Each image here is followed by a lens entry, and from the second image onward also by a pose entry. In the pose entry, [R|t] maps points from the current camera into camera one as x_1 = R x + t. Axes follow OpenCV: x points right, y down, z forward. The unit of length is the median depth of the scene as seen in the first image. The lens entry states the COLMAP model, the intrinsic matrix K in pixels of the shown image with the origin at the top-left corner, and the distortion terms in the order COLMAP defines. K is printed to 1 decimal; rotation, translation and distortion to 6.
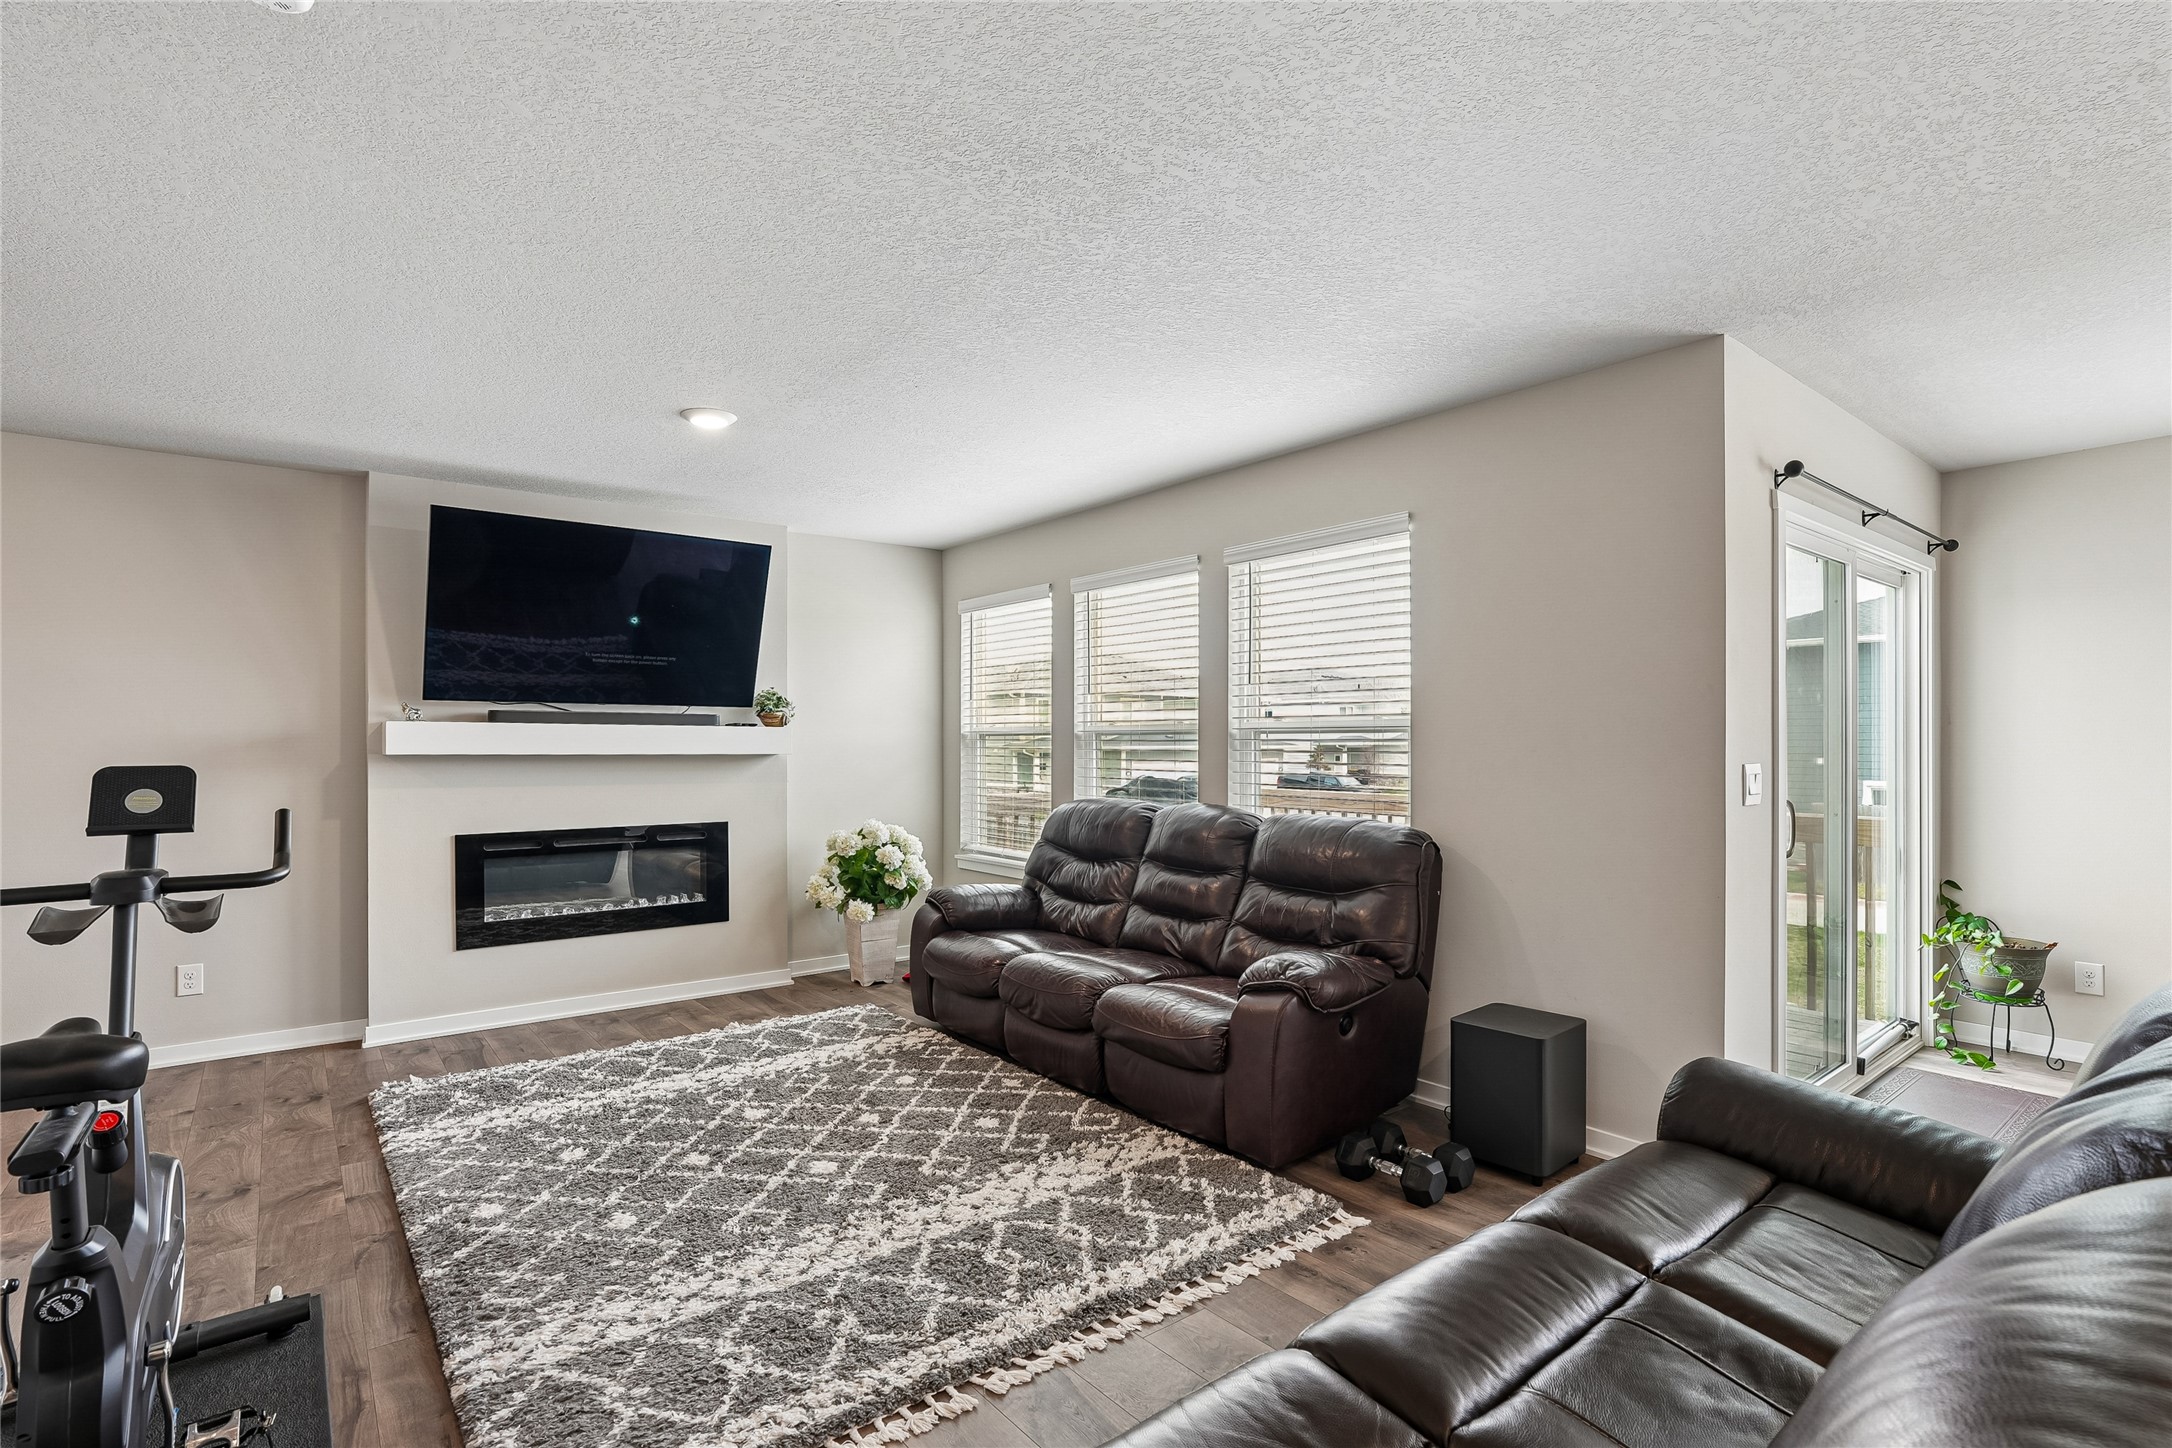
lens RADIAL K [[1026.6, 0, 1086.1], [0, 1026.6, 730.1], [0, 0, 1]] dist [-0.002457, -0.000830]
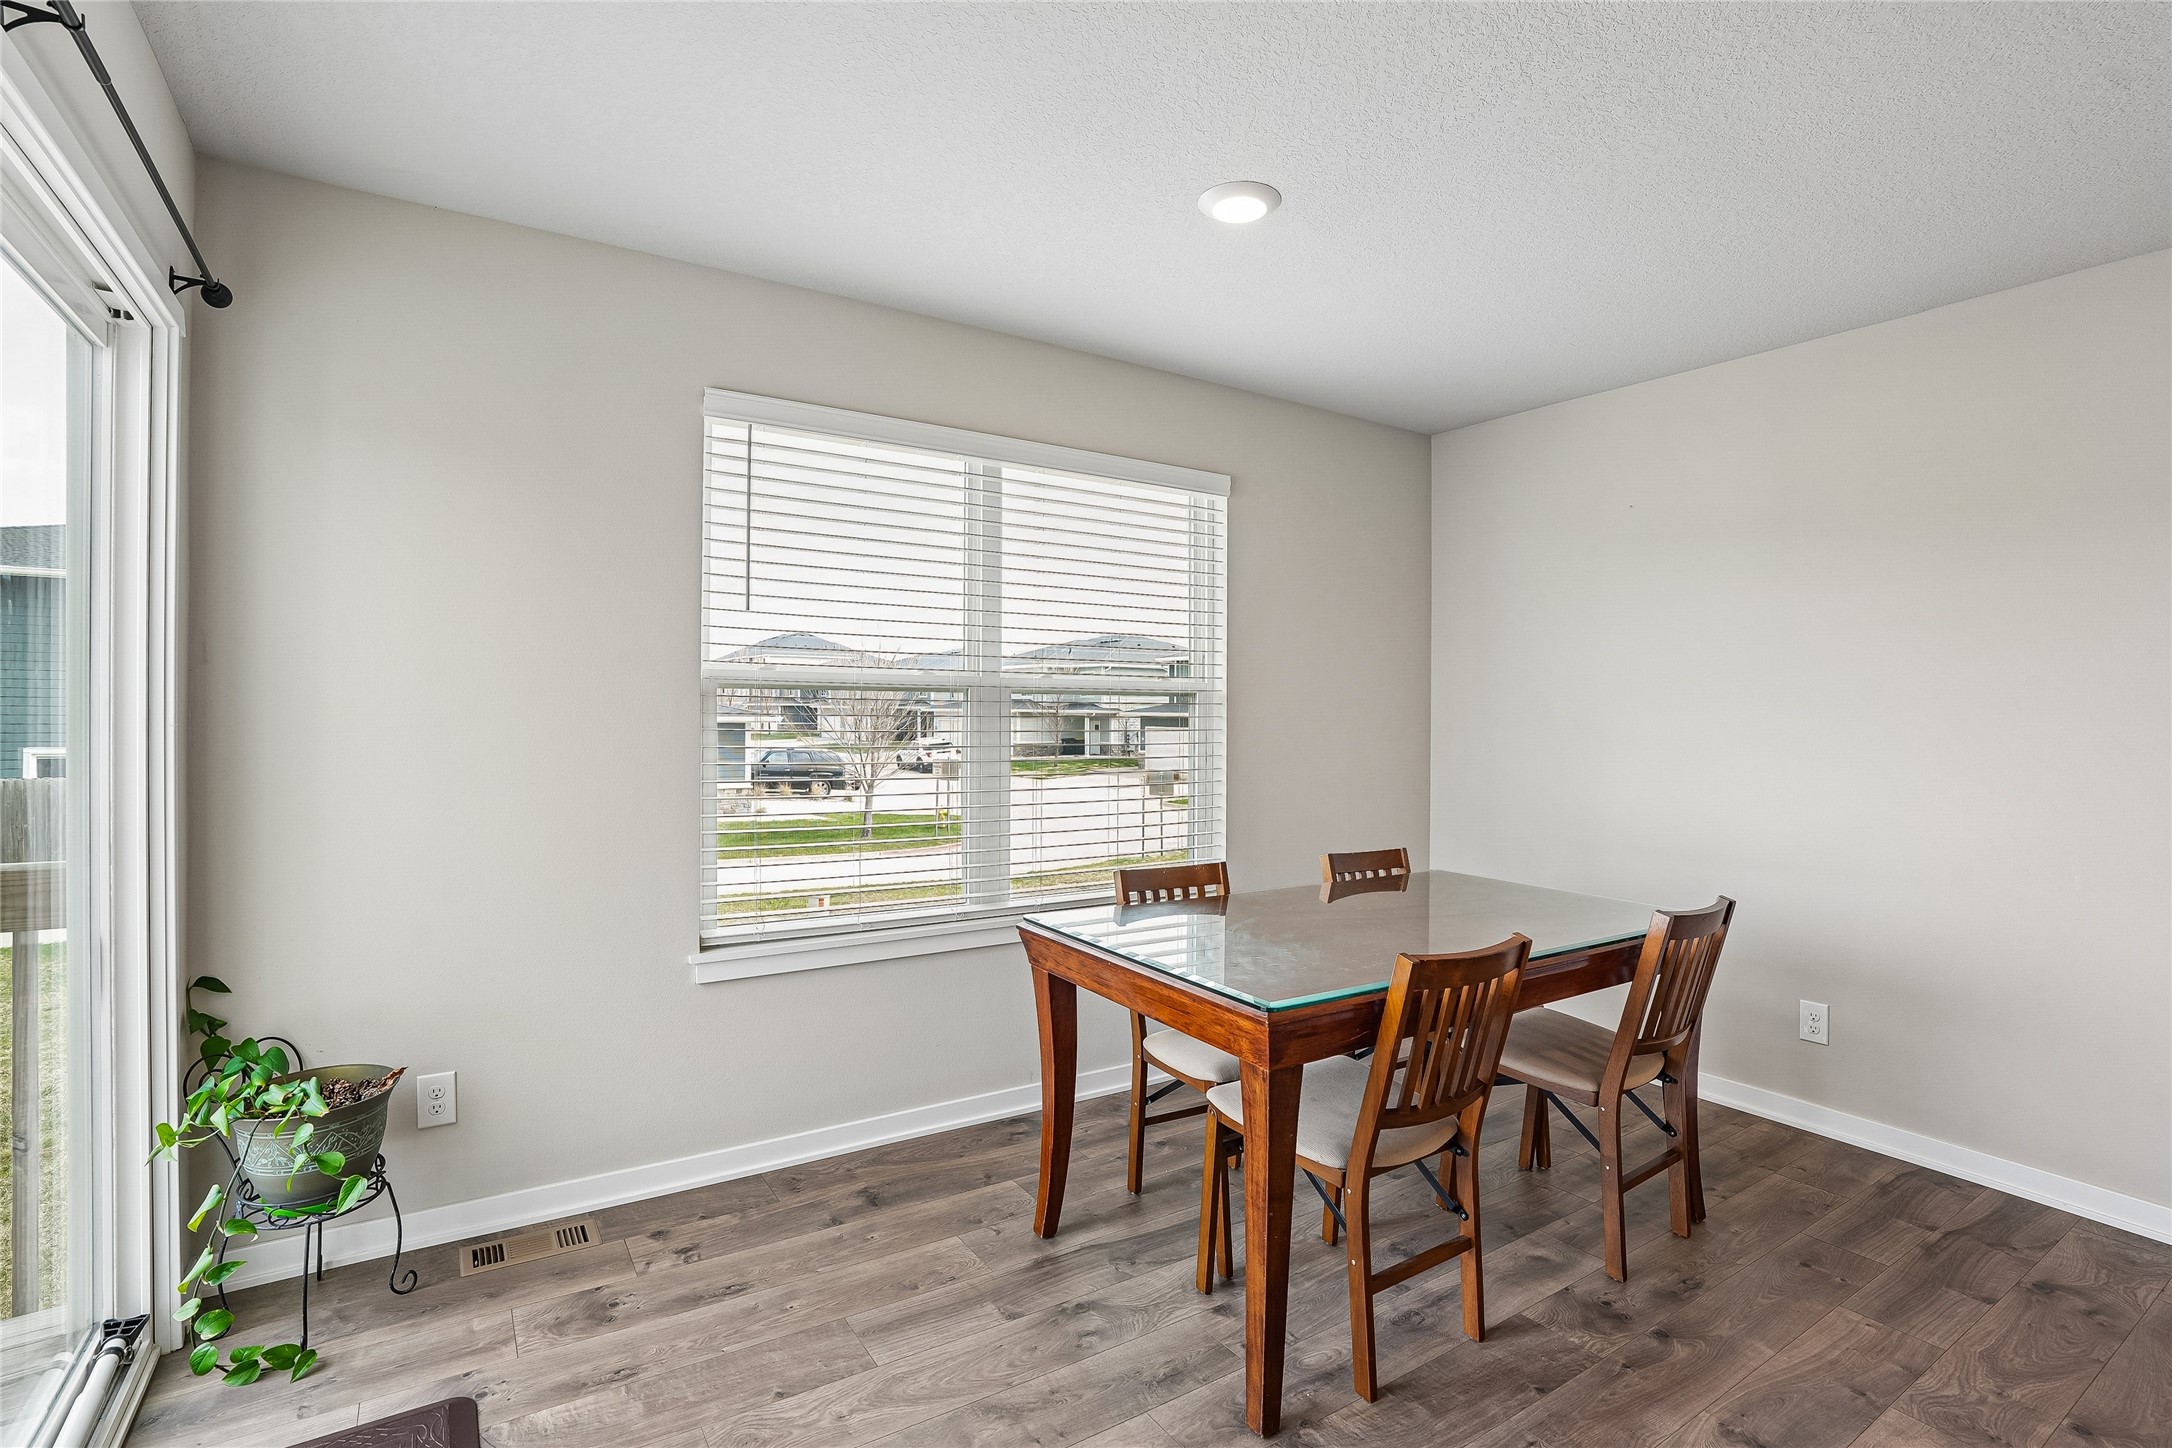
lens RADIAL K [[1026.6, 0, 1086.1], [0, 1026.6, 730.1], [0, 0, 1]] dist [-0.002457, -0.000830]
pose [[0.120289, -0.022248, 0.992490, 0.419832], [-0.022430, 0.999433, 0.025122, 0.002143], [-0.992485, -0.025283, 0.119722, 0.541662]]
